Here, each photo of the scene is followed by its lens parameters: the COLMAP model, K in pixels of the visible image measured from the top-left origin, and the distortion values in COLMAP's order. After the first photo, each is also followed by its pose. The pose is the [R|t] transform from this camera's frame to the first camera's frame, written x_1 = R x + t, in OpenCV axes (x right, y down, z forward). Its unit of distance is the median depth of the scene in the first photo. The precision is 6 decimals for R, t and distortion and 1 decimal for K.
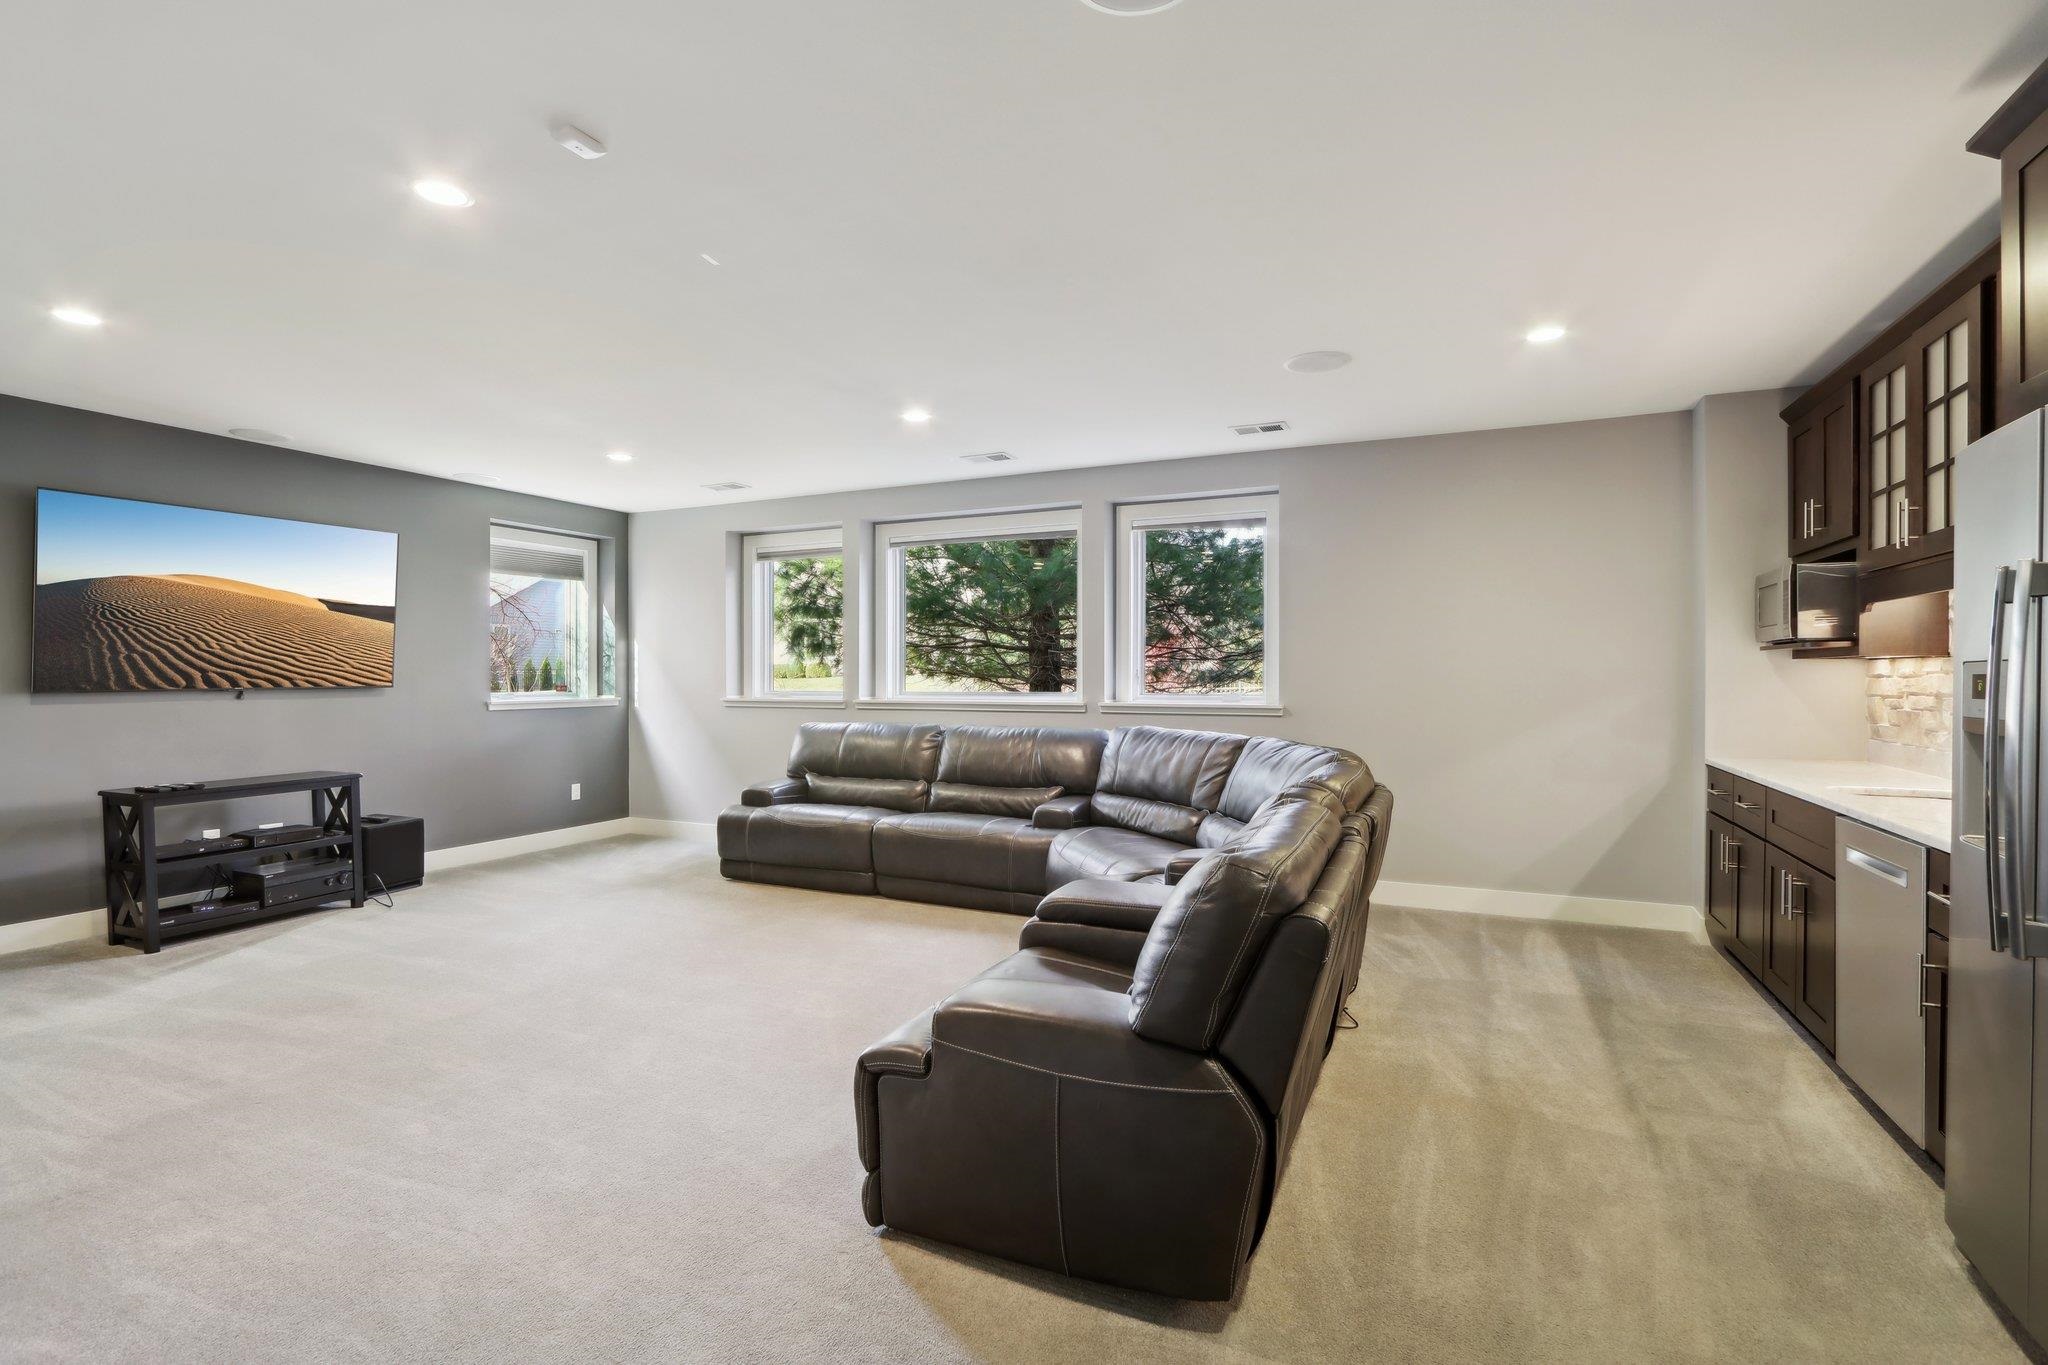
lens RADIAL K [[966.1, 0, 1025.5], [0, 966.1, 683.8], [0, 0, 1]] dist [-0.019967, 0.004088]
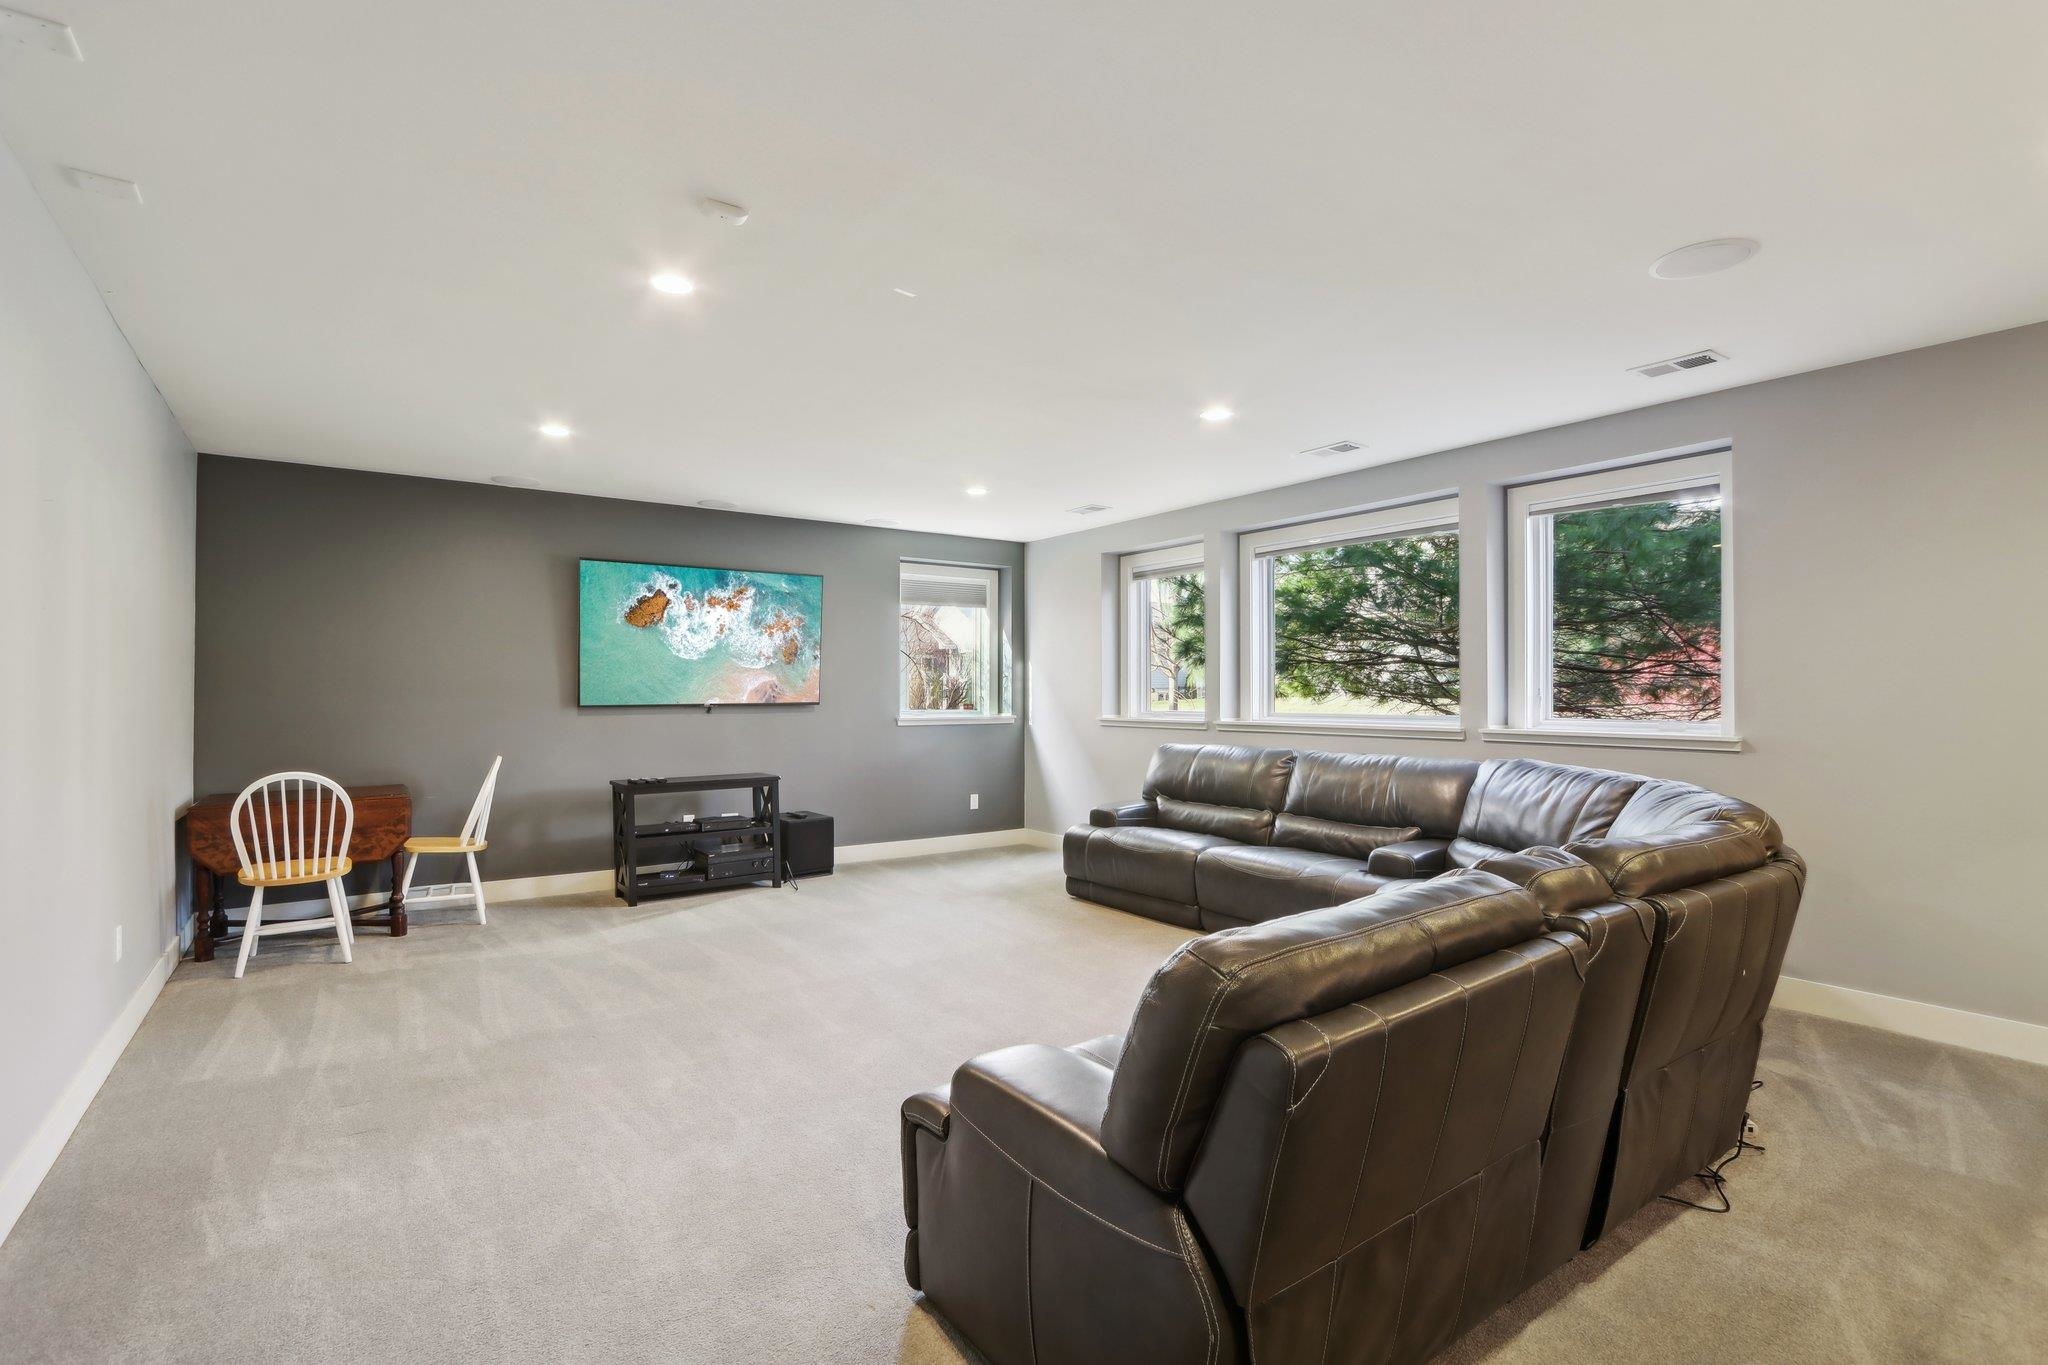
lens RADIAL K [[966.1, 0, 1023.6], [0, 966.1, 682.7], [0, 0, 1]] dist [-0.019967, 0.004088]
pose [[0.860598, -0.005180, -0.509259, 0.183052], [-0.005509, 0.999795, -0.019479, -0.001737], [0.509255, 0.019569, 0.860393, 0.109645]]
